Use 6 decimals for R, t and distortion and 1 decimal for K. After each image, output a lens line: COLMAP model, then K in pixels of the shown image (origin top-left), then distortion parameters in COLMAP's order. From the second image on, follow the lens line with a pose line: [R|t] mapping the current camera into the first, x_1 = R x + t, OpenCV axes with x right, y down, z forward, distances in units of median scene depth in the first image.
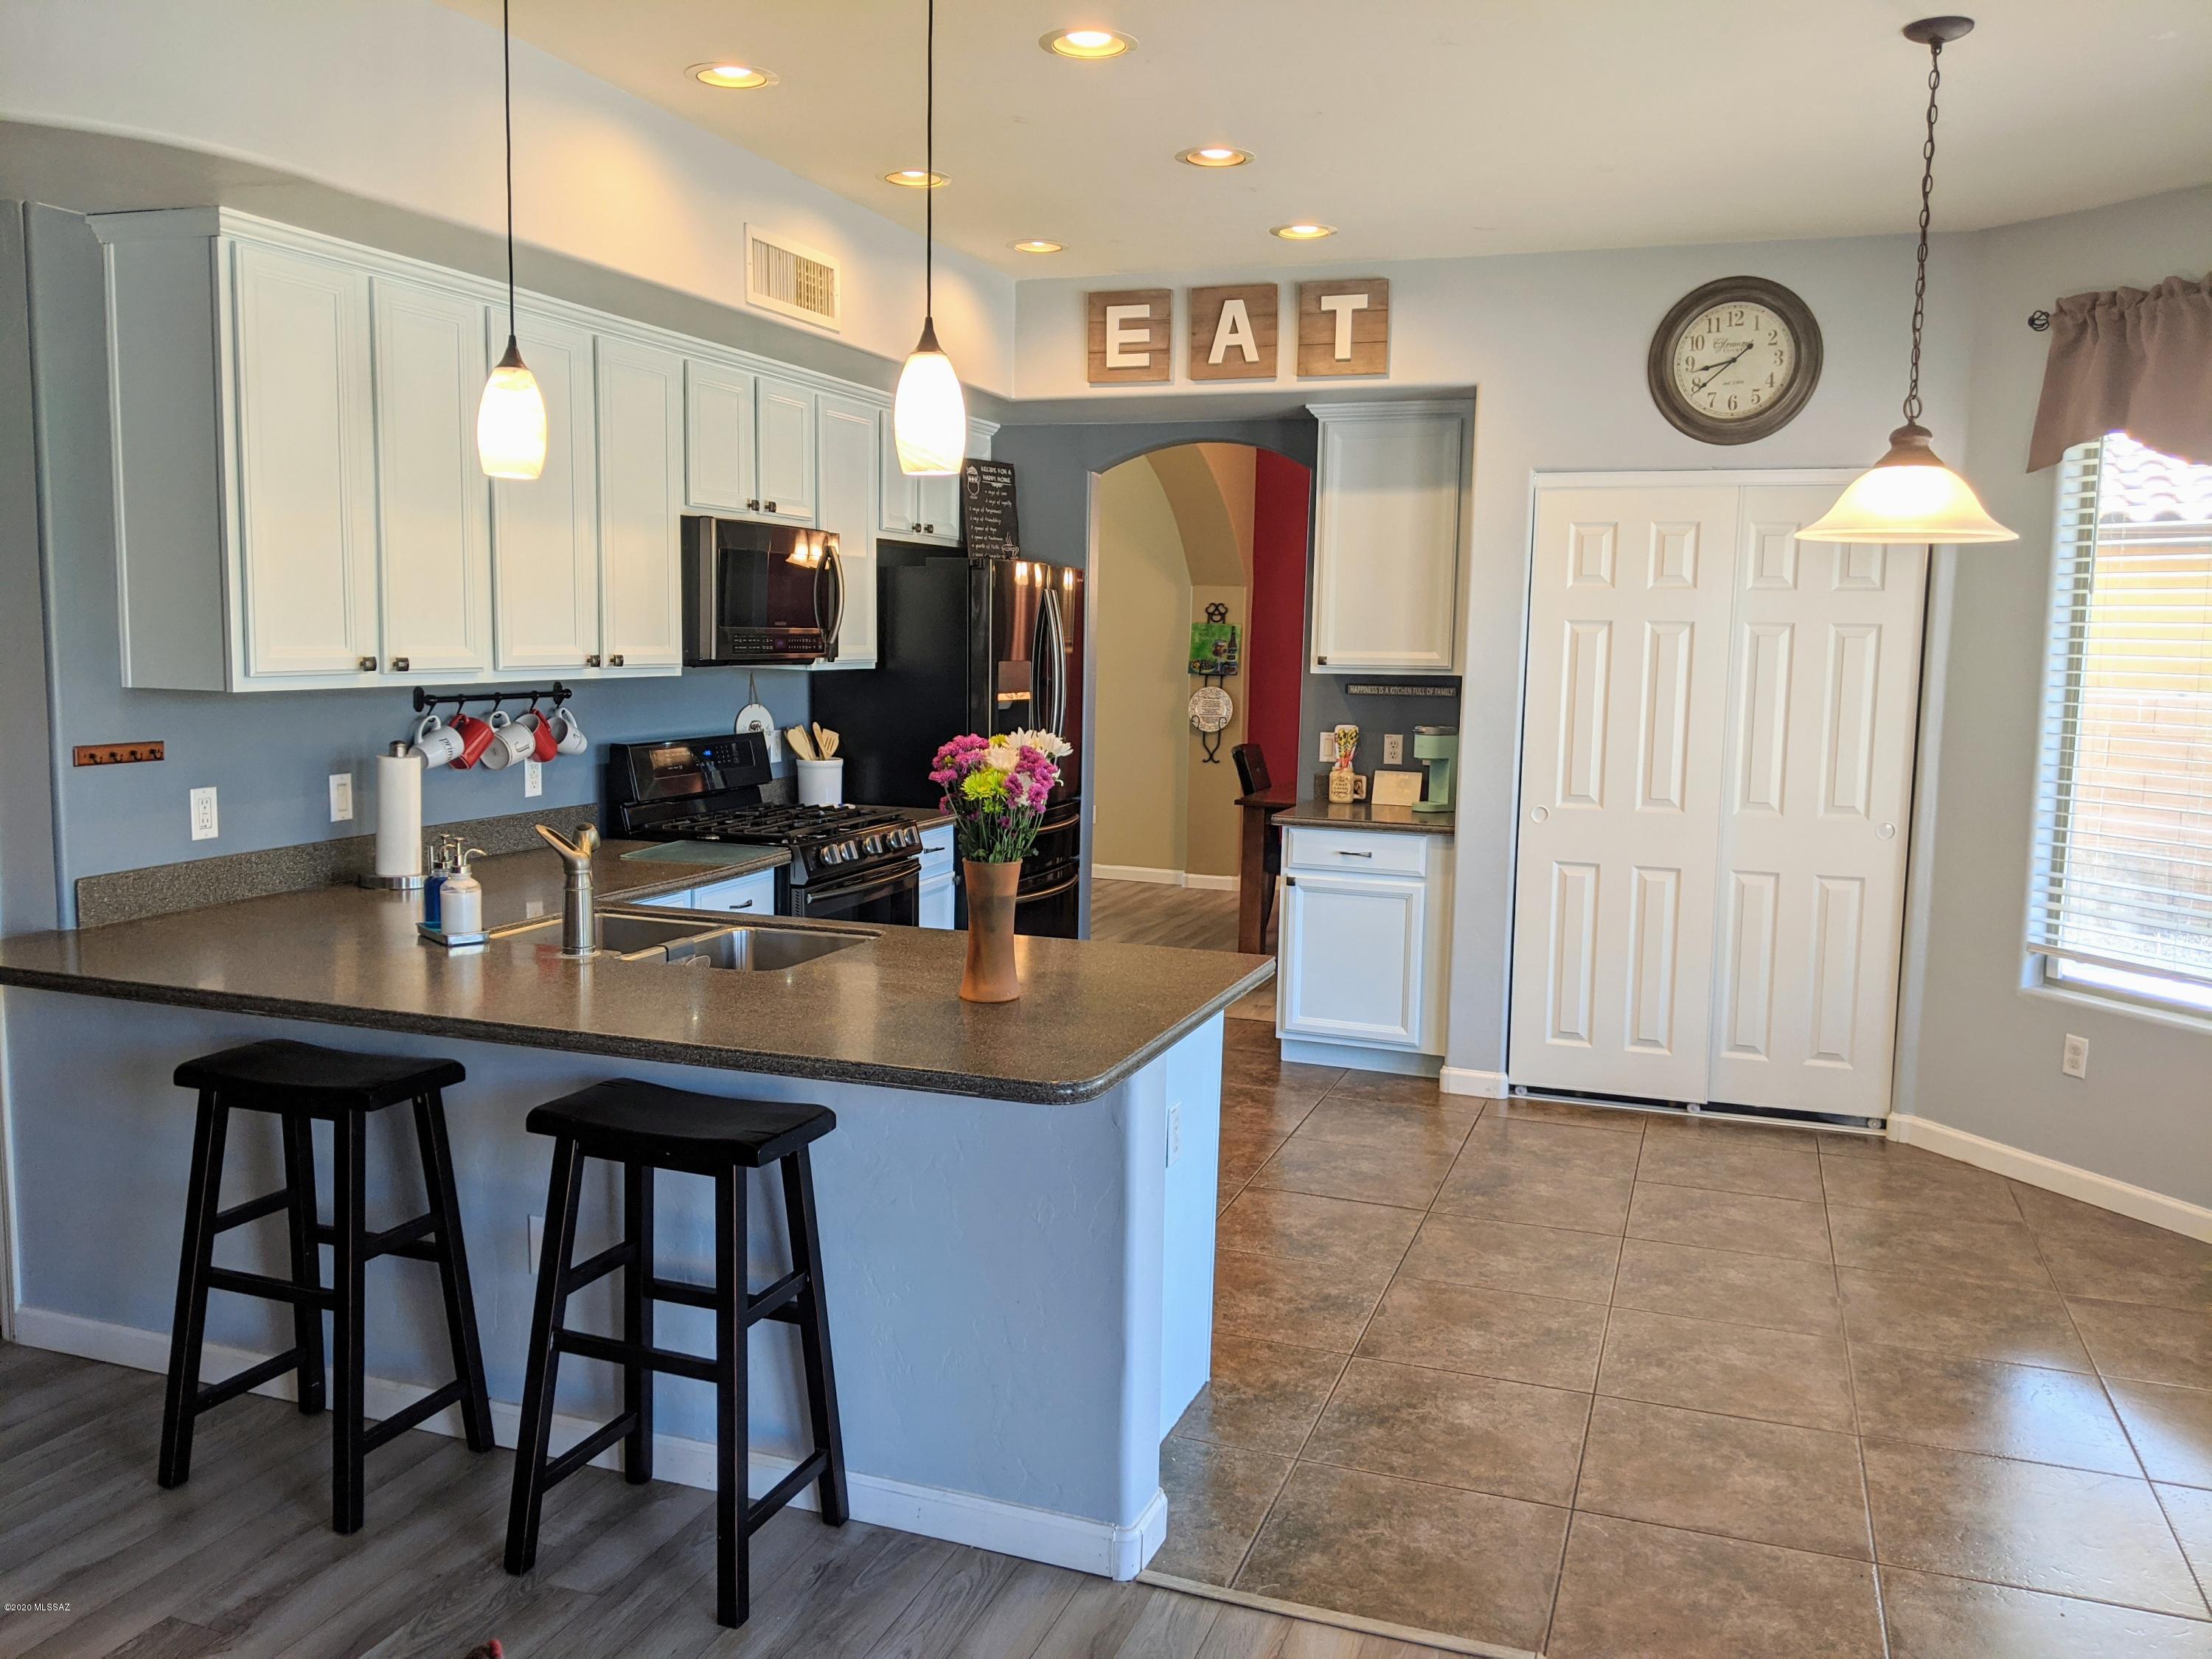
lens RADIAL K [[1756.7, 0, 1102.0], [0, 1756.7, 826.2], [0, 0, 1]] dist [0.067311, -0.119283]
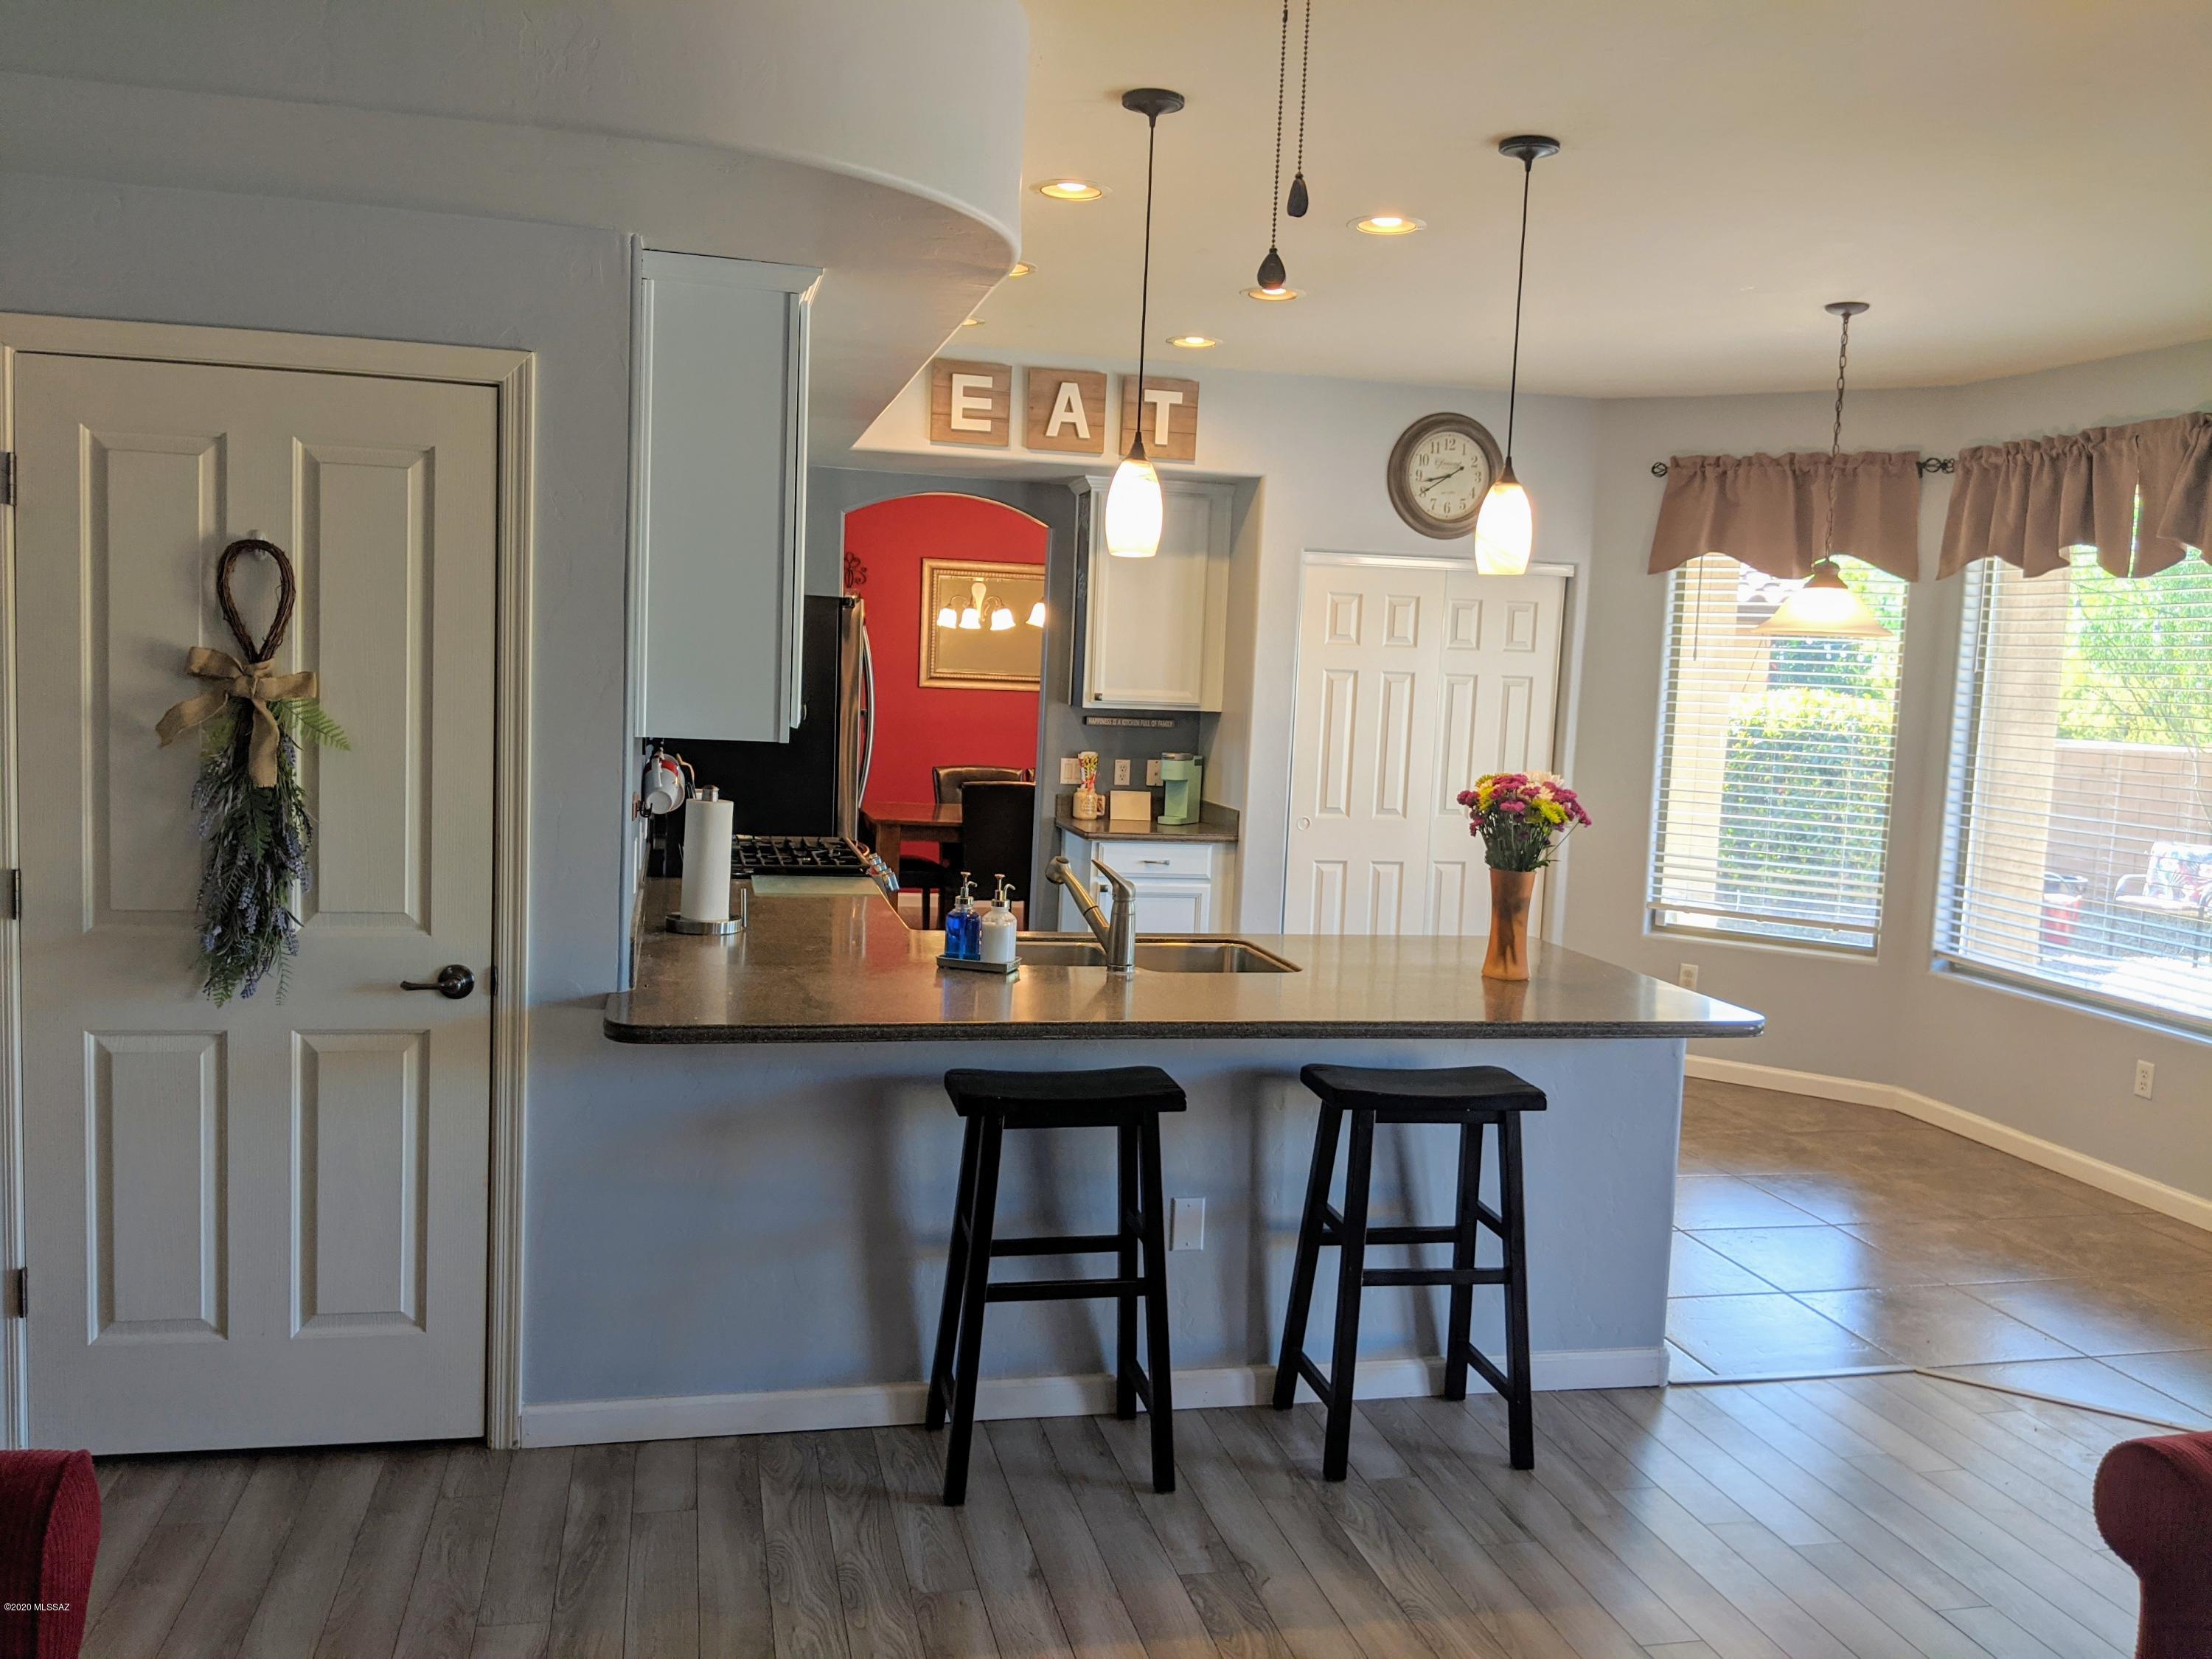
lens RADIAL K [[1756.7, 0, 1101.7], [0, 1756.7, 826.4], [0, 0, 1]] dist [0.067311, -0.119283]
pose [[0.837103, -0.033085, 0.546044, -0.542282], [0.036352, 0.999327, 0.004819, -0.015784], [-0.545836, 0.015816, 0.837742, 0.036618]]
